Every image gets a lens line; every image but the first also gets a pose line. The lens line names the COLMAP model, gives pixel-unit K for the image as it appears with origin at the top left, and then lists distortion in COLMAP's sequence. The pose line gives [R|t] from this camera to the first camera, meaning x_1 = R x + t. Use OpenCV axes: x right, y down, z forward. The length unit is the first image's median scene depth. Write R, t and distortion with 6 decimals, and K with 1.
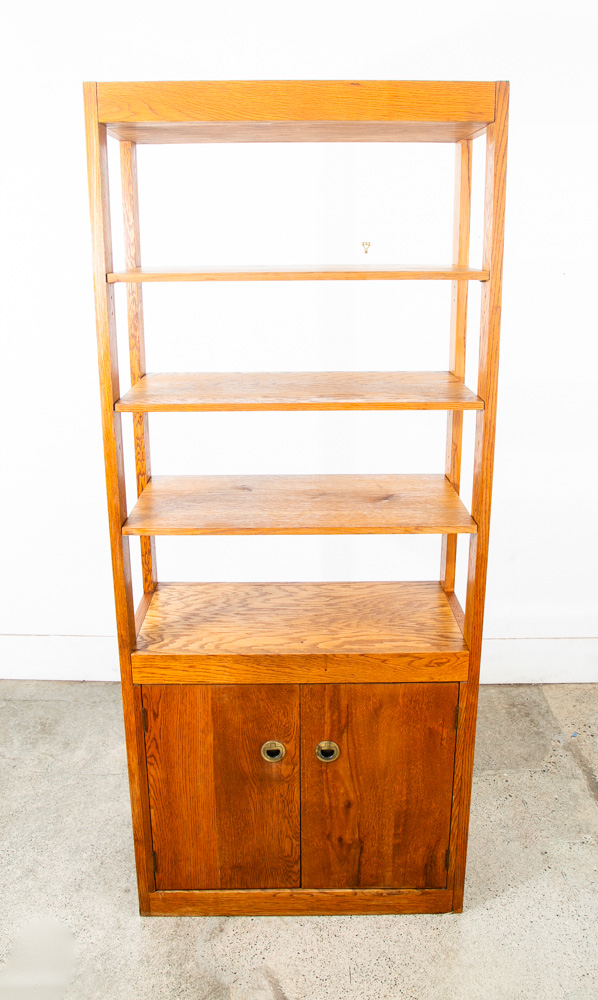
lens RADIAL K [[834.9, 0, 300.8], [0, 834.9, 460.9], [0, 0, 1]] dist [-0.097048, 0.043334]
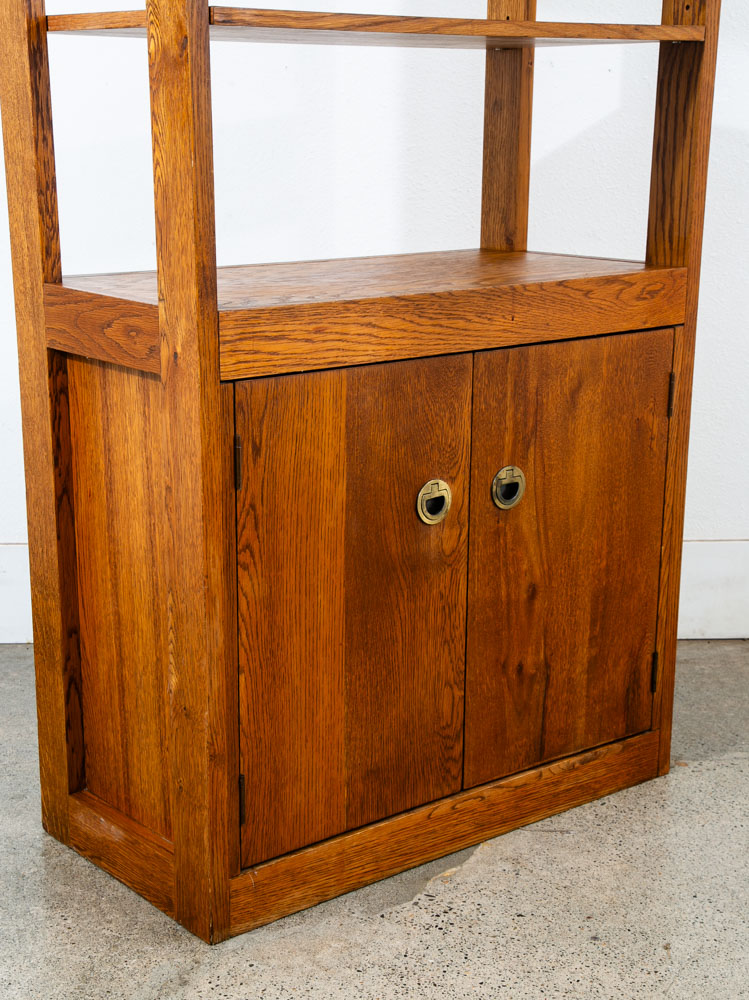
lens RADIAL K [[1618.2, 0, 370.7], [0, 1618.2, 562.3], [0, 0, 1]] dist [0.114960, 0.106809]
pose [[0.778447, -0.163506, 0.606041, -0.690658], [0.155027, 0.985650, 0.066794, 0.311149], [-0.608265, 0.041957, 0.792624, 0.203040]]
